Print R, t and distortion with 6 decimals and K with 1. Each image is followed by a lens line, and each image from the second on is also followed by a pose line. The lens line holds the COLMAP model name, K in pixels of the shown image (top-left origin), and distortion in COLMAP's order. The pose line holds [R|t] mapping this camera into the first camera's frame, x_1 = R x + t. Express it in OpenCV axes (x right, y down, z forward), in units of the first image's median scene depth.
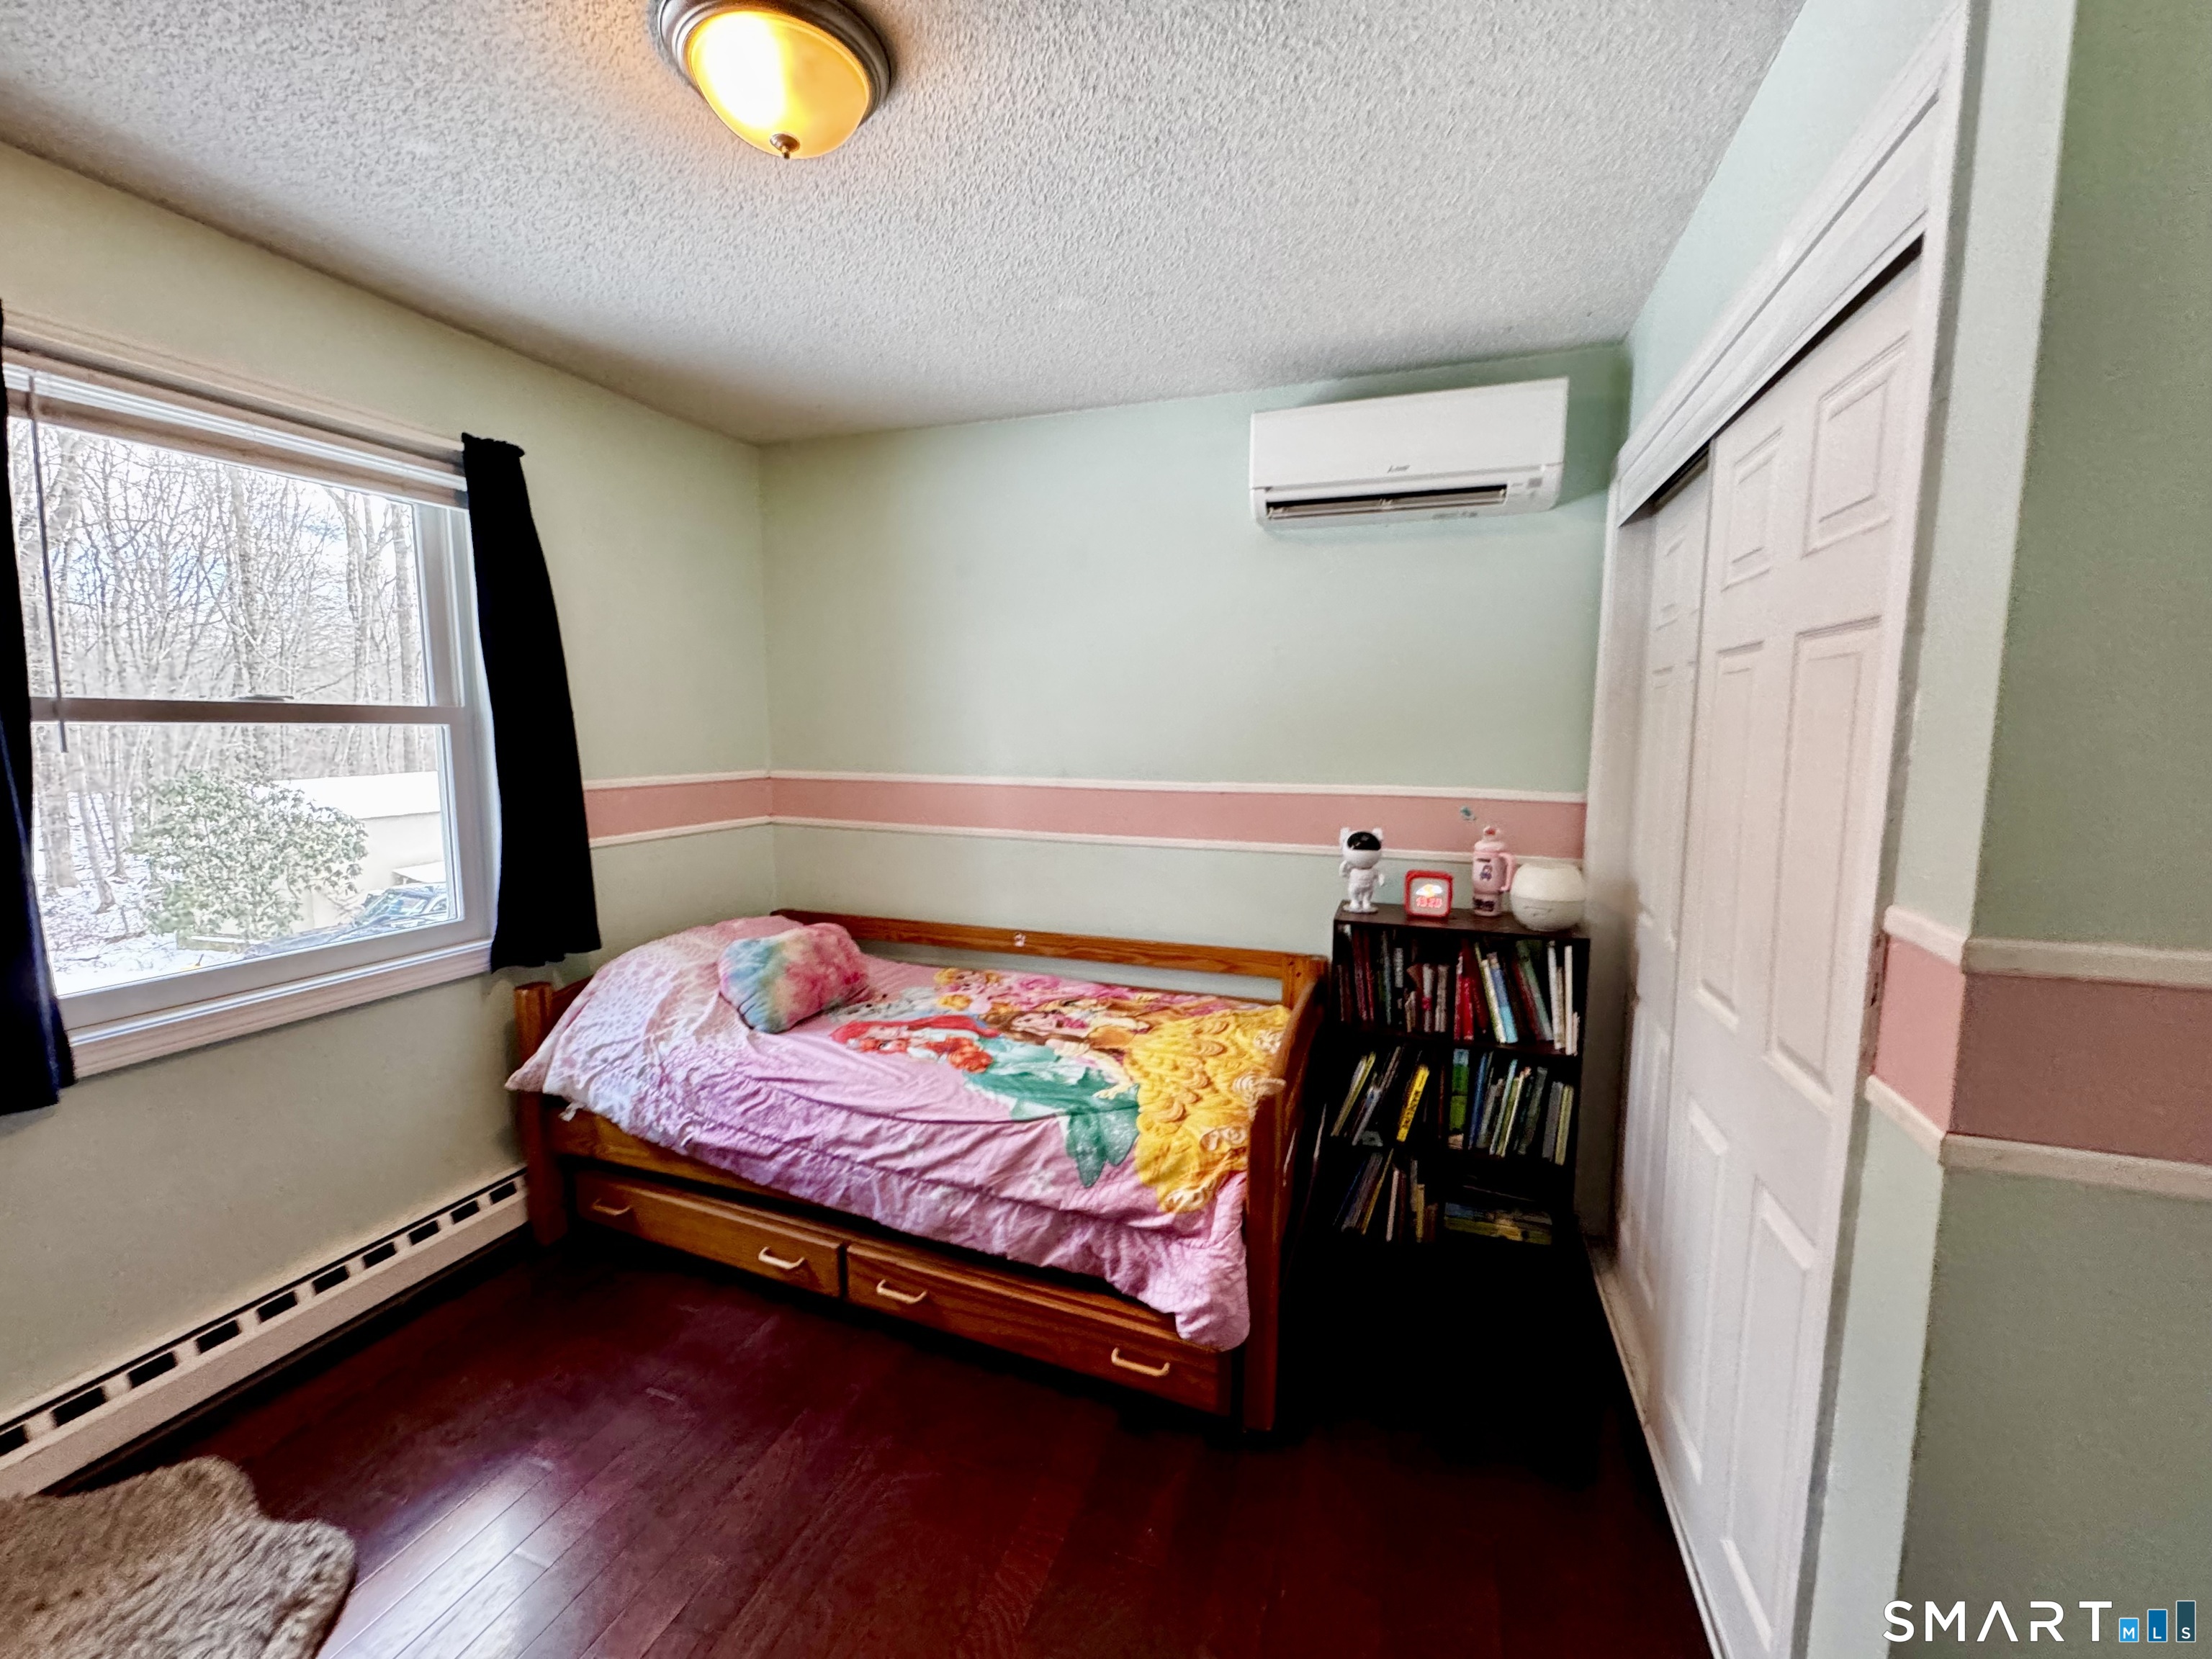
lens RADIAL K [[880.1, 0, 1106.0], [0, 880.1, 829.5], [0, 0, 1]] dist [-0.004361, 0.000380]
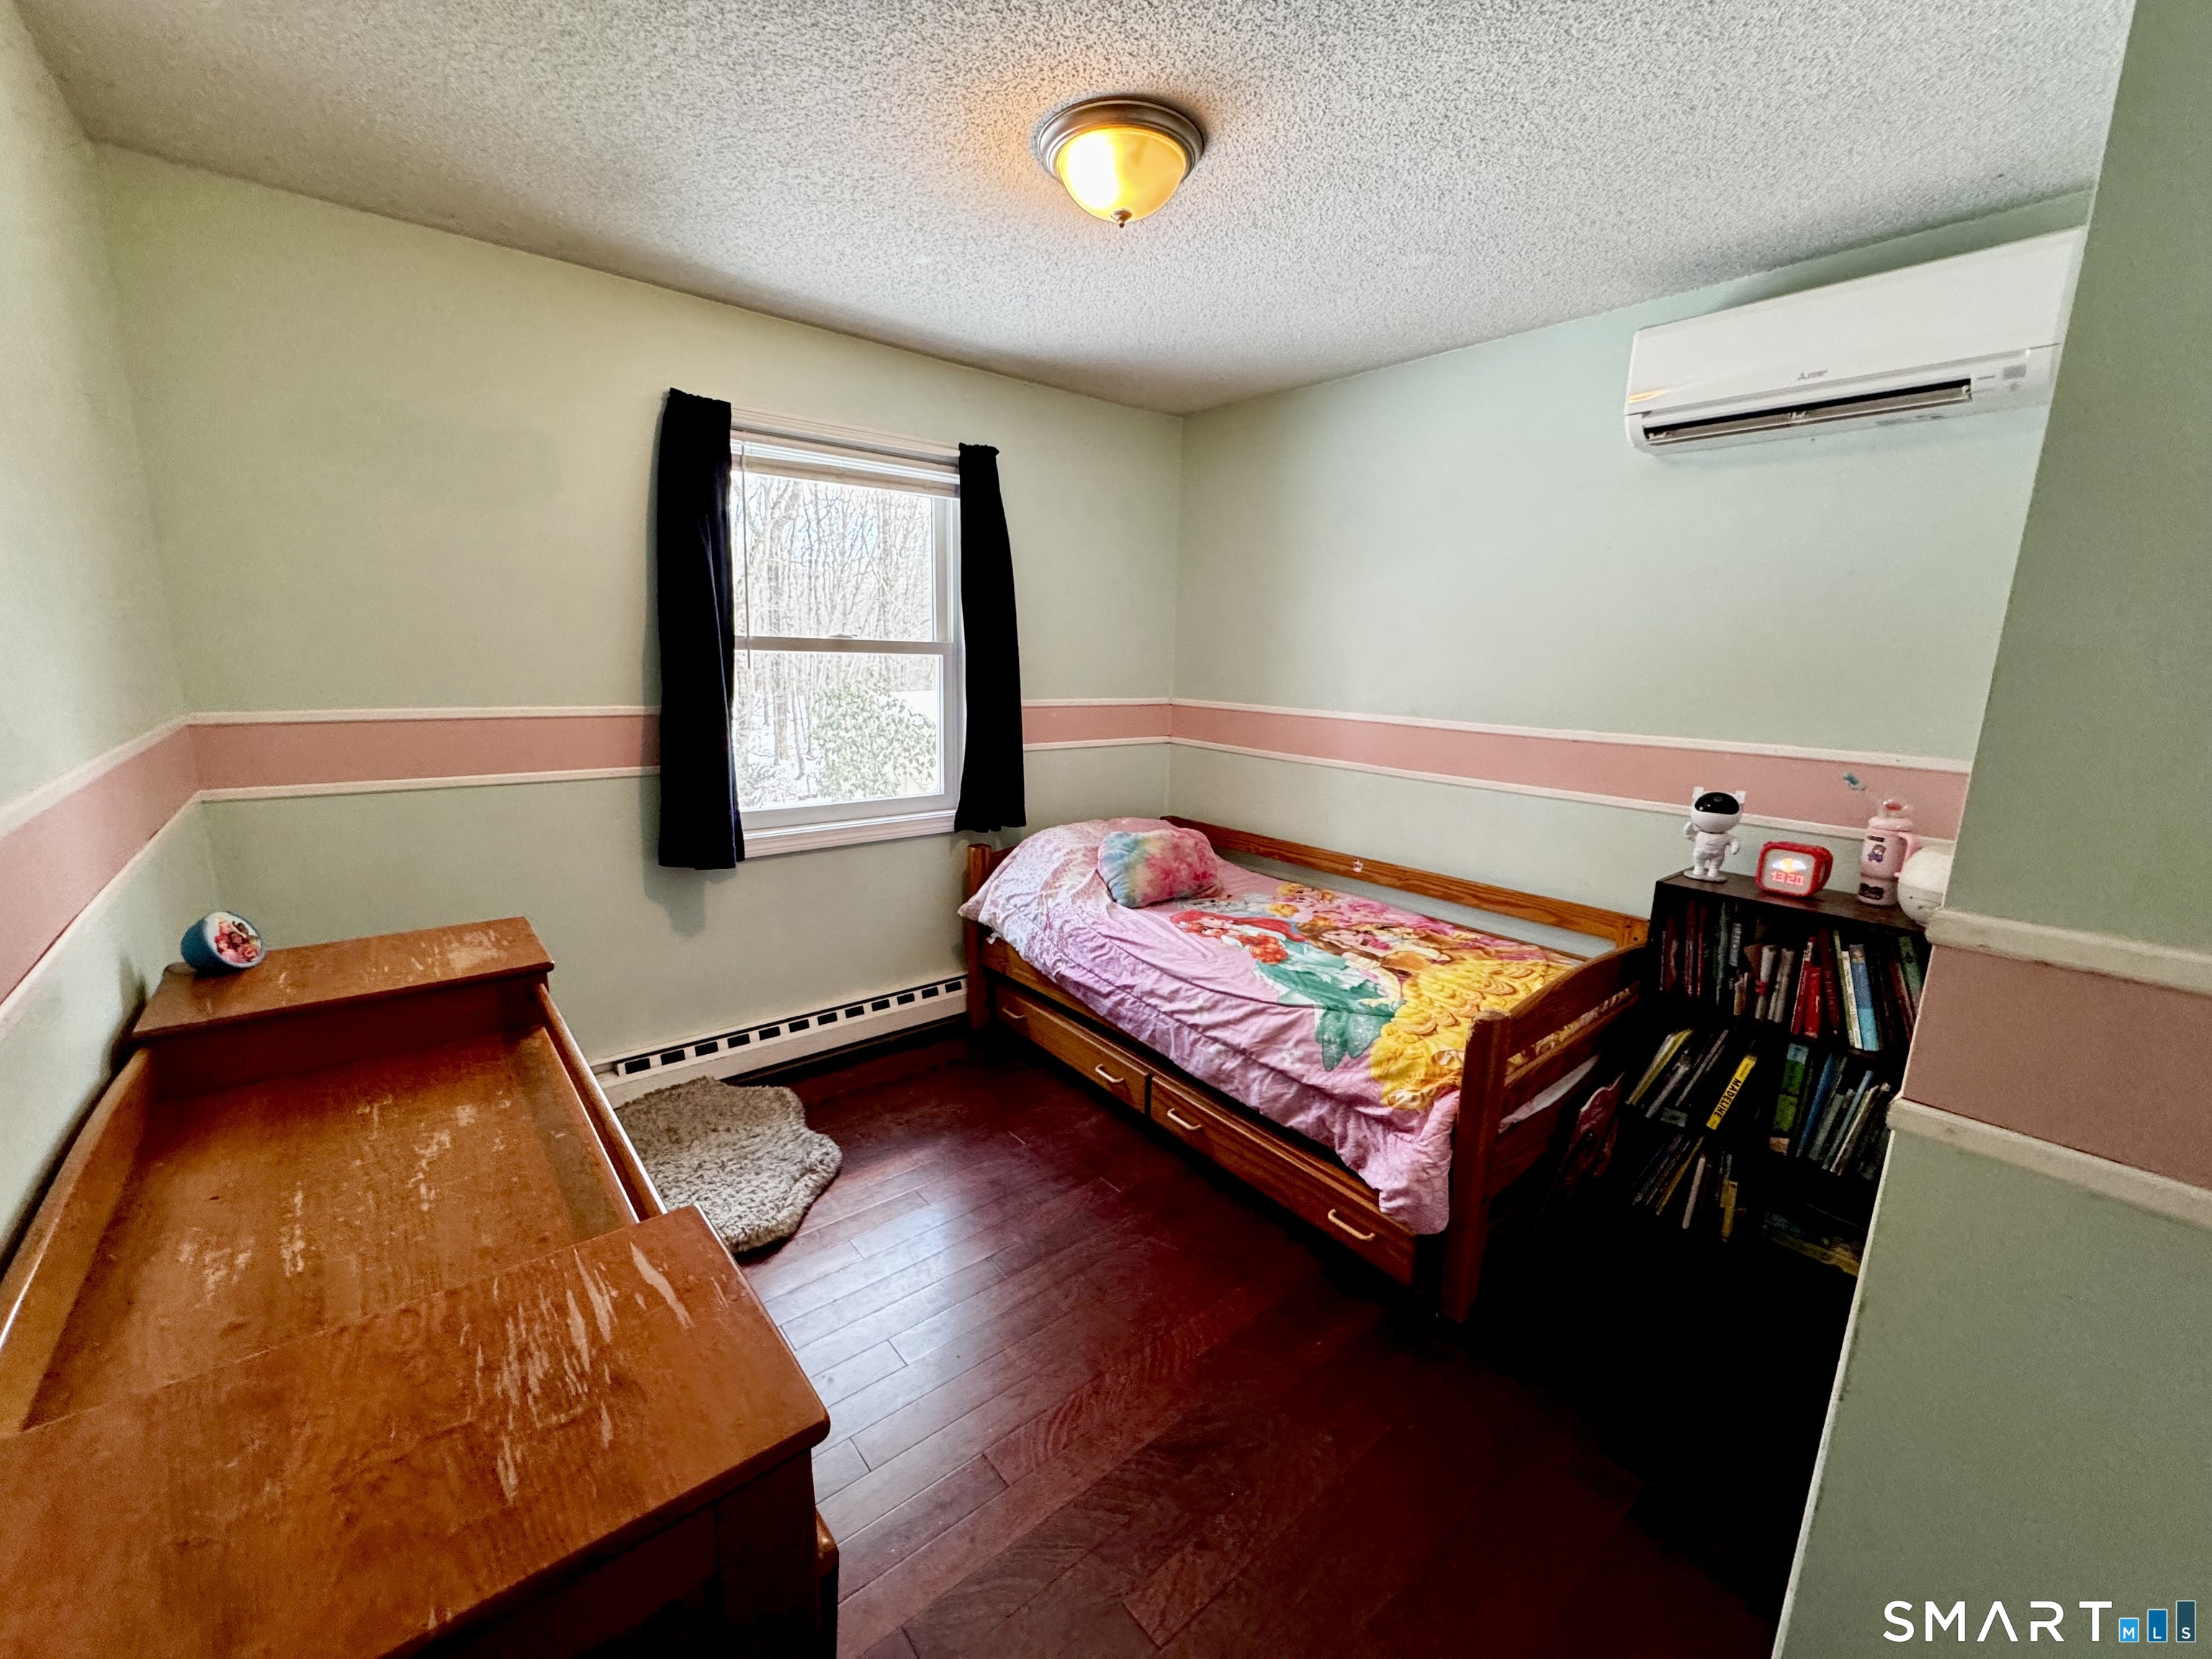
lens RADIAL K [[880.1, 0, 1106.0], [0, 880.1, 829.5], [0, 0, 1]] dist [-0.004361, 0.000380]
pose [[0.862693, 0.115285, -0.492412, 0.213377], [-0.078808, 0.992422, 0.094279, 0.005057], [0.499549, -0.042528, 0.865241, -0.109586]]
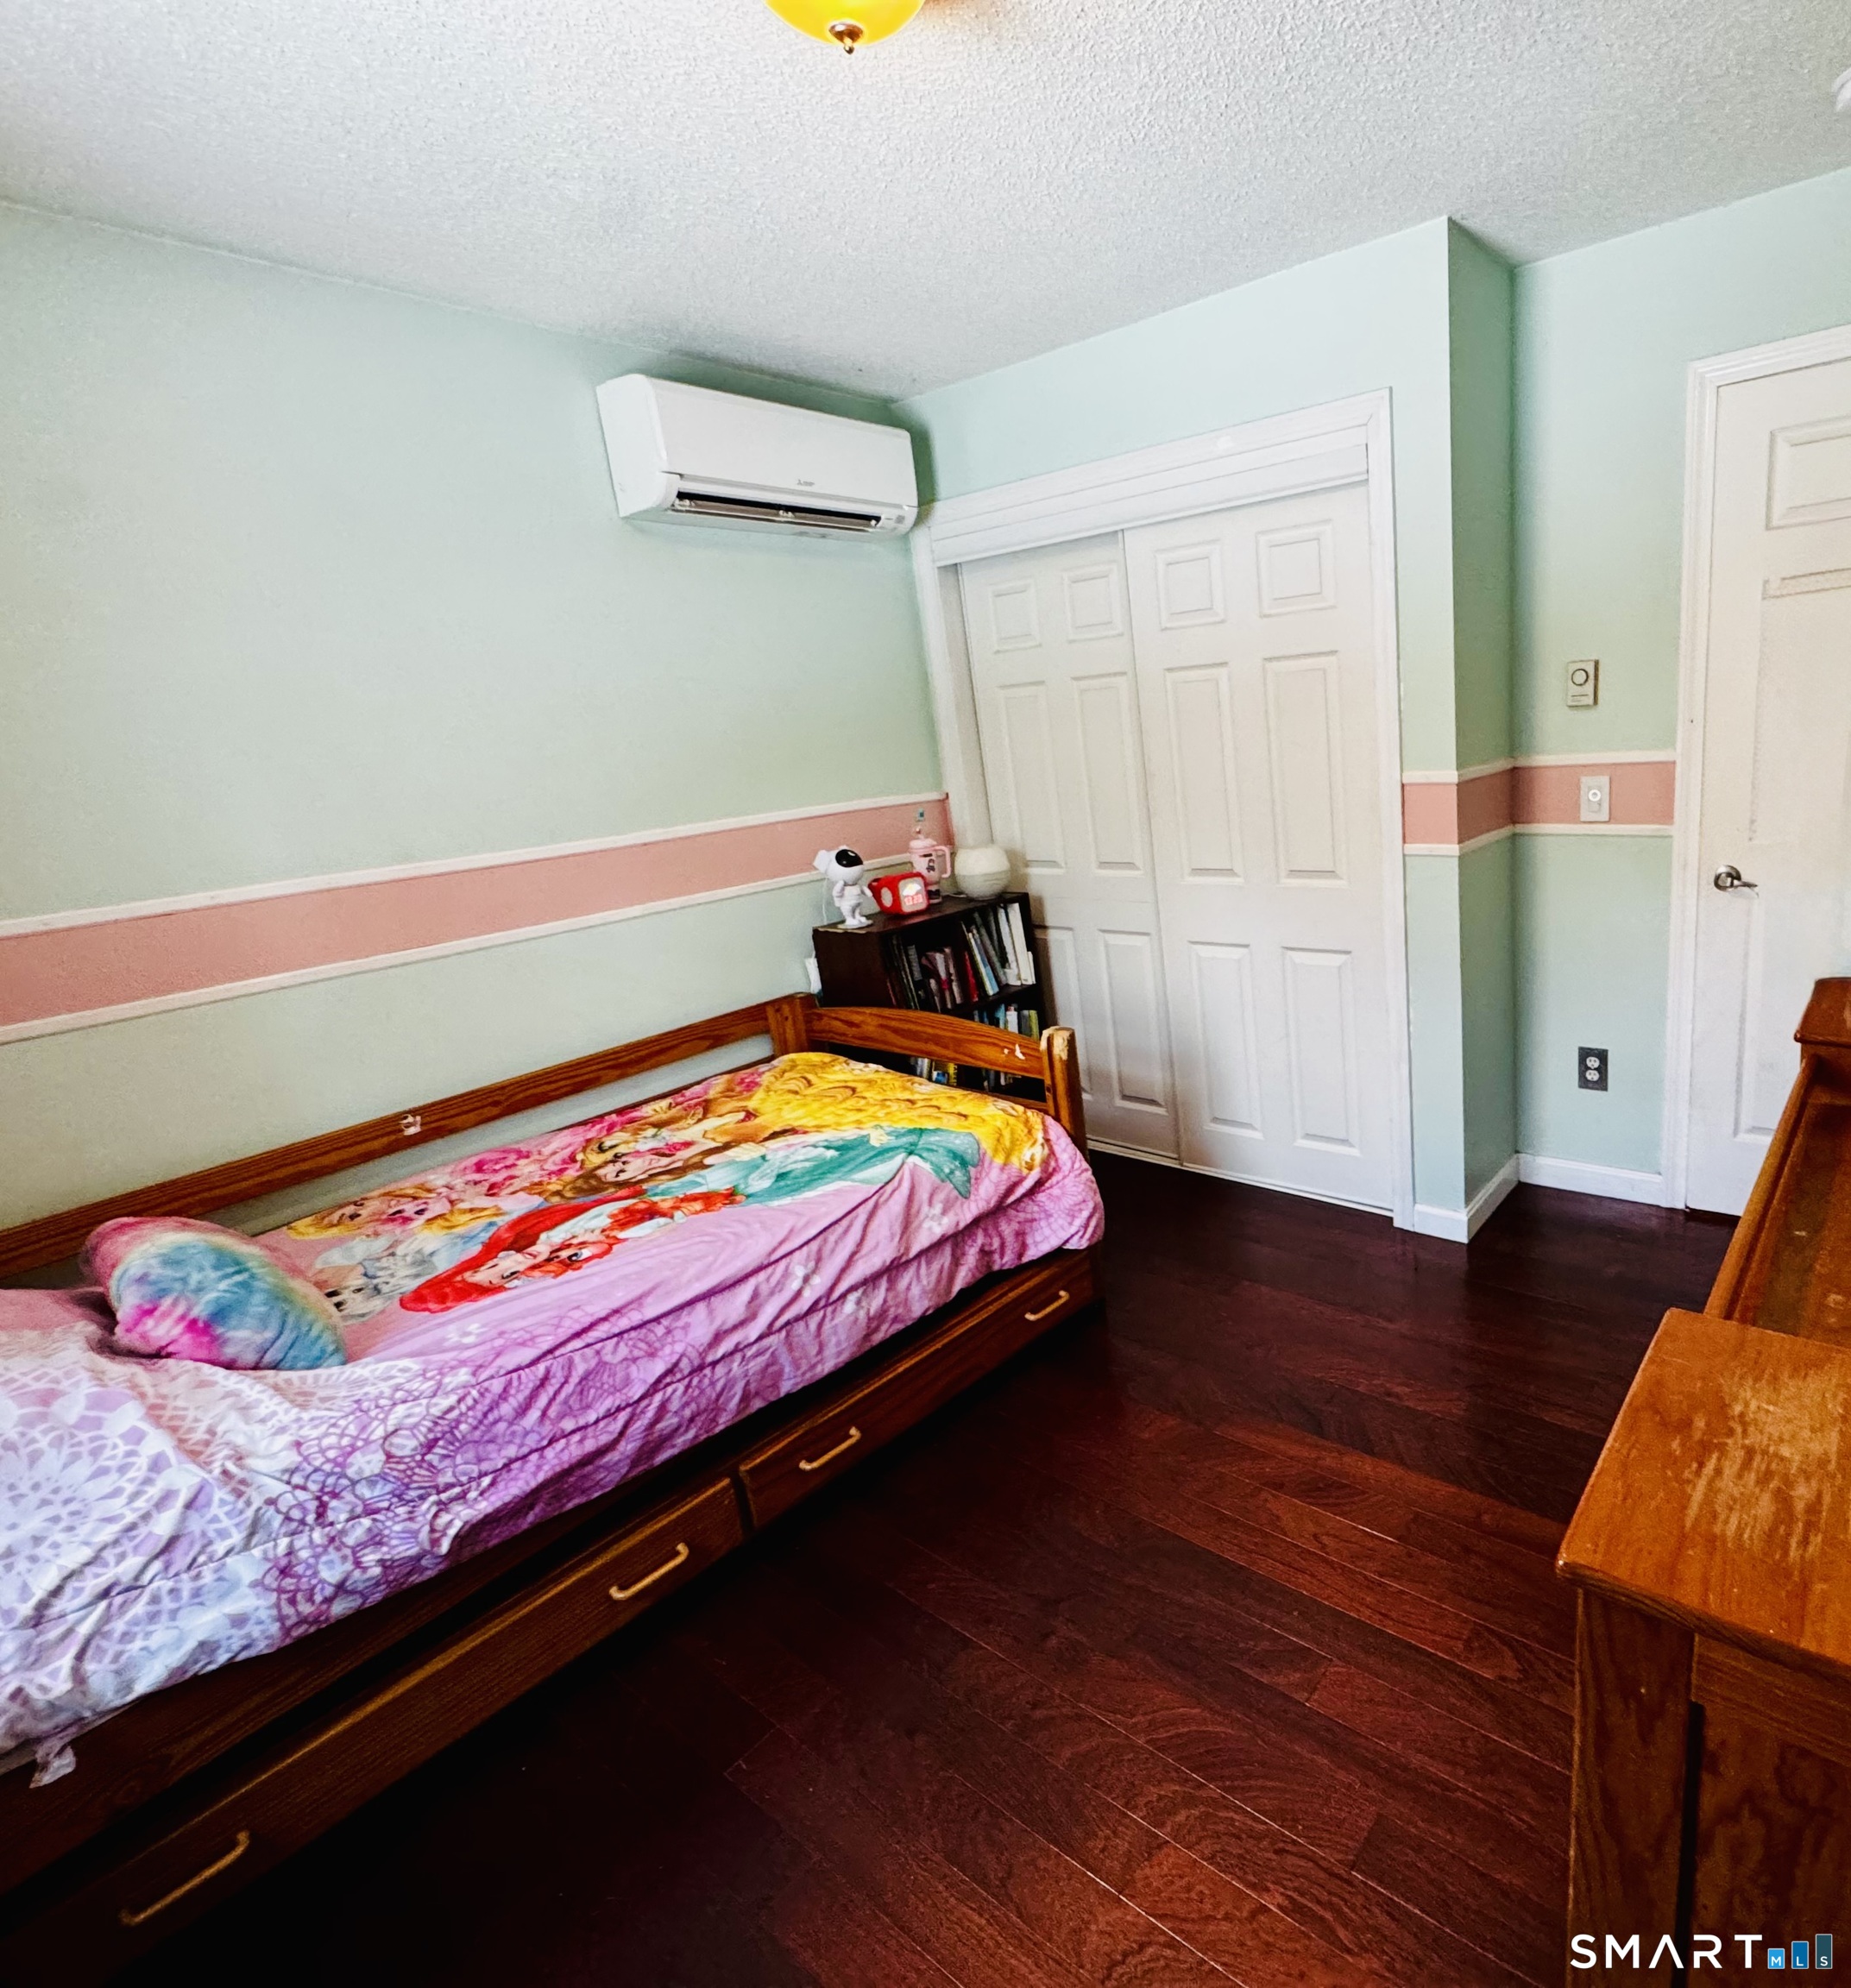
lens RADIAL K [[1058.1, 0, 1187.5], [0, 1058.1, 991.8], [0, 0, 1]] dist [0.001431, 0.000874]
pose [[0.268509, -0.273653, 0.923589, -0.842932], [0.192818, 0.954663, 0.226803, -0.044914], [-0.943782, 0.117186, 0.309101, 0.282463]]
